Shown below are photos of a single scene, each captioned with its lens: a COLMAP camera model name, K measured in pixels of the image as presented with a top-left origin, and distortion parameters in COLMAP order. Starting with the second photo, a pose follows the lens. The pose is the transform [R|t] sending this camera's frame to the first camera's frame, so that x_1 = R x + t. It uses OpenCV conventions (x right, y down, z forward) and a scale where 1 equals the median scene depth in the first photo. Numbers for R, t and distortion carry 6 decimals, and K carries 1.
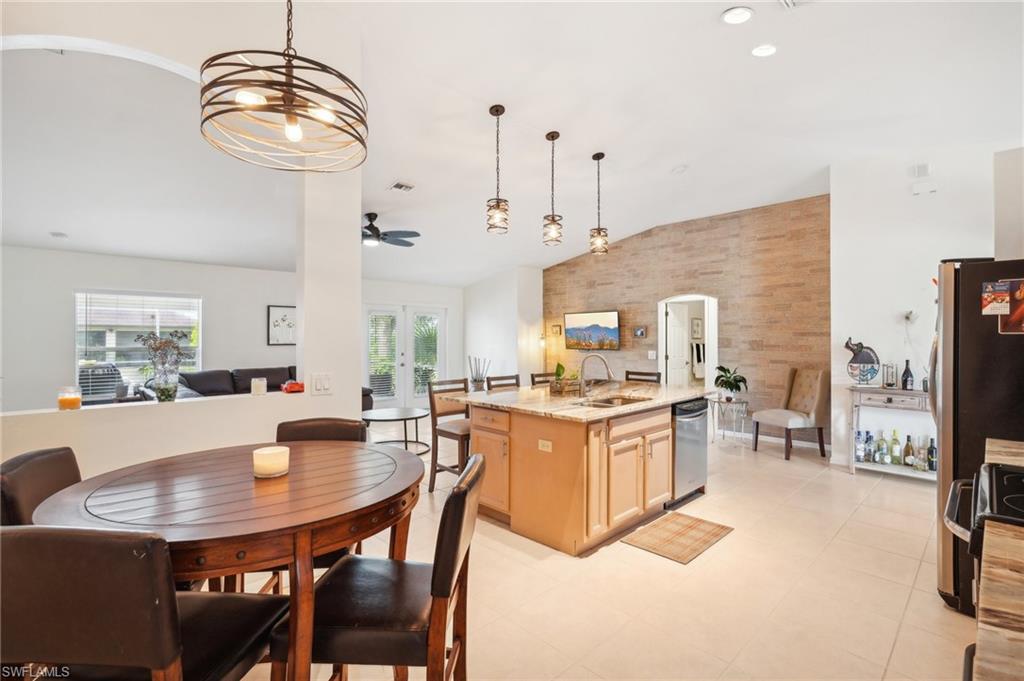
lens RADIAL K [[469.0, 0, 512.8], [0, 469.0, 342.0], [0, 0, 1]] dist [0.013180, -0.001080]
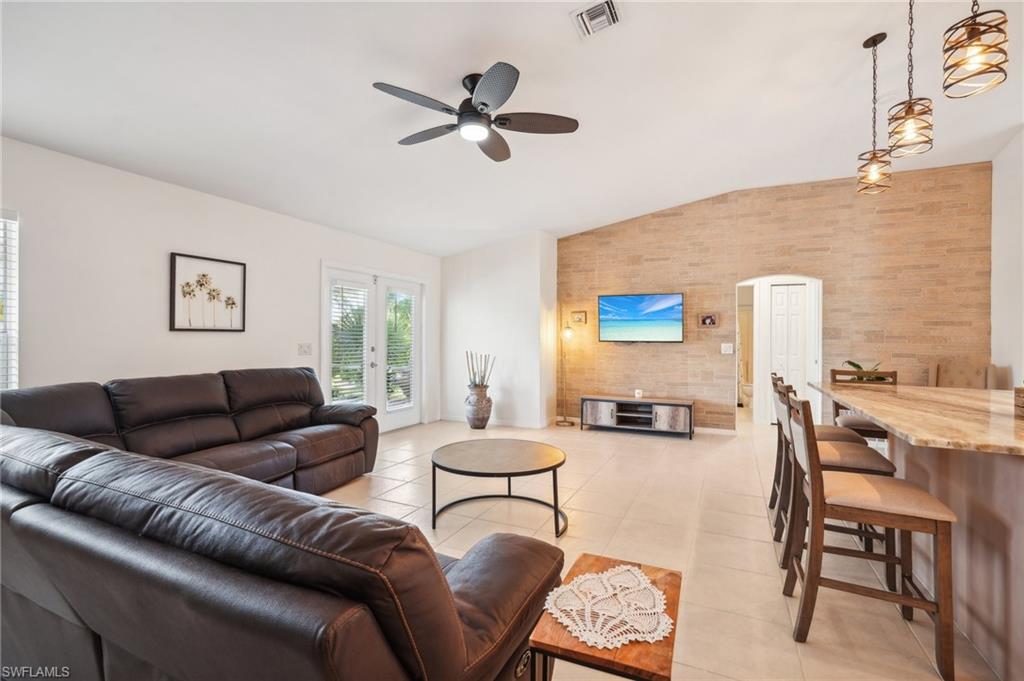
lens RADIAL K [[469.0, 0, 510.8], [0, 469.0, 337.8], [0, 0, 1]] dist [0.013180, -0.001080]
pose [[0.934216, 0.006623, 0.356646, -0.378661], [-0.005587, 0.999977, -0.003934, 0.015625], [-0.356664, 0.001683, 0.934231, 0.412812]]
